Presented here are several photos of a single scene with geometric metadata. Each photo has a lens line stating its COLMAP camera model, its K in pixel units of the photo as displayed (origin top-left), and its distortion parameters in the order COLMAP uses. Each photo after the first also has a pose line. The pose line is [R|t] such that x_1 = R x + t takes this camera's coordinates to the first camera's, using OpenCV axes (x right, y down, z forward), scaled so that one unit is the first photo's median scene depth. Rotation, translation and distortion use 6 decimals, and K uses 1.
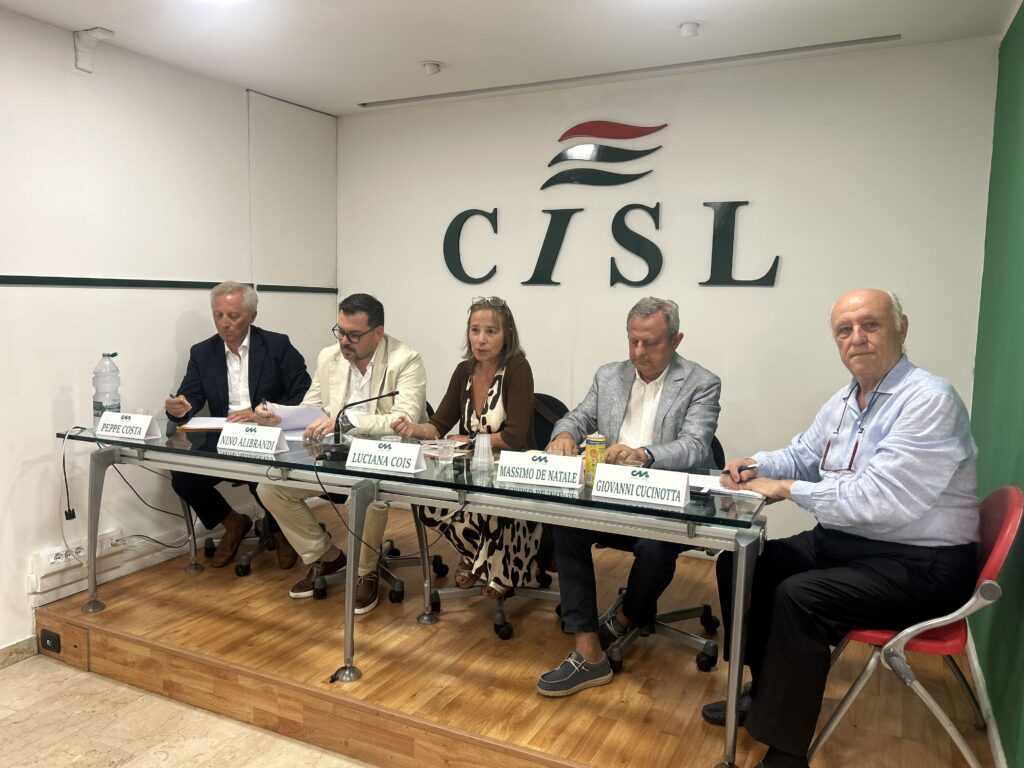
lens RADIAL K [[777.2, 0, 506.3], [0, 777.2, 384.8], [0, 0, 1]] dist [0.038043, -0.054644]
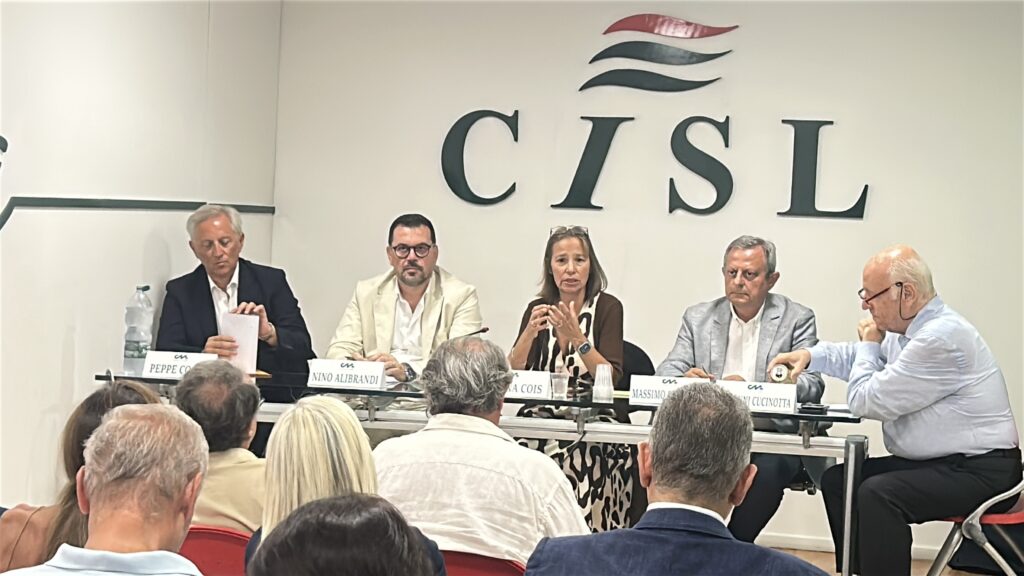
lens RADIAL K [[1992.2, 0, 517.8], [0, 1992.2, 278.2], [0, 0, 1]] dist [0.099386, 0.000000]
pose [[0.983618, 0.010992, 0.179932, -0.473811], [0.001649, 0.997549, -0.069954, 0.102760], [-0.180260, 0.069105, 0.981188, -1.210231]]
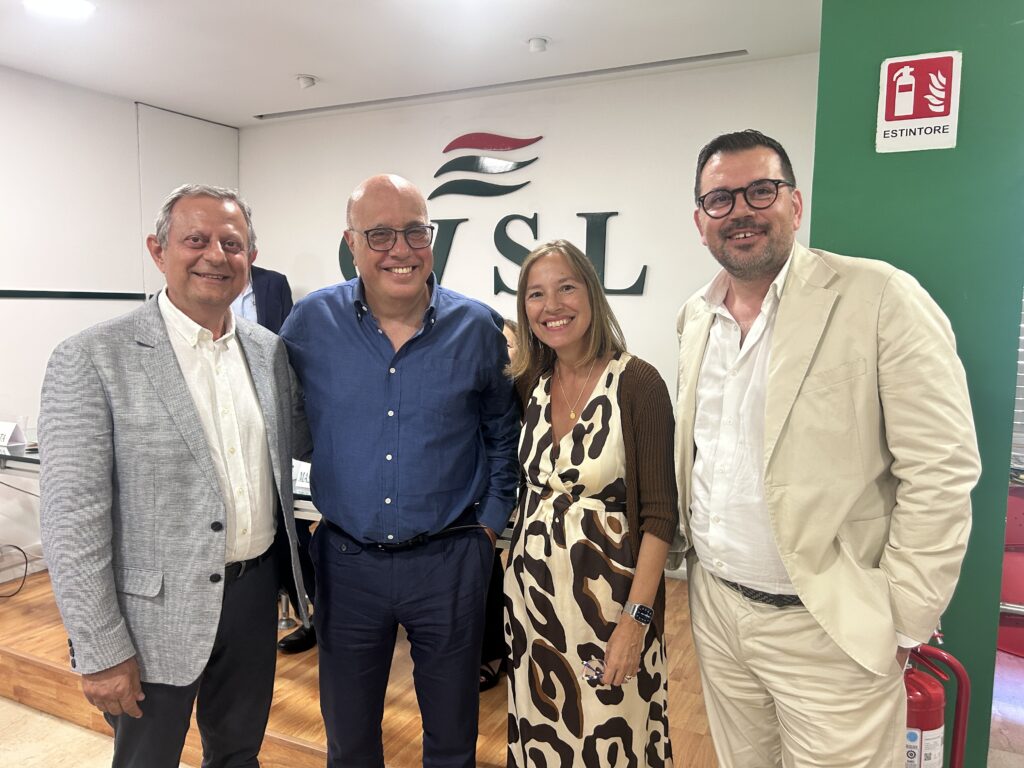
lens RADIAL K [[777.2, 0, 513.9], [0, 777.2, 385.9], [0, 0, 1]] dist [0.038043, -0.054644]
pose [[0.999909, -0.004786, 0.012585, 0.176174], [0.004876, 0.999962, -0.007166, -0.000730], [-0.012550, 0.007226, 0.999895, -0.019699]]
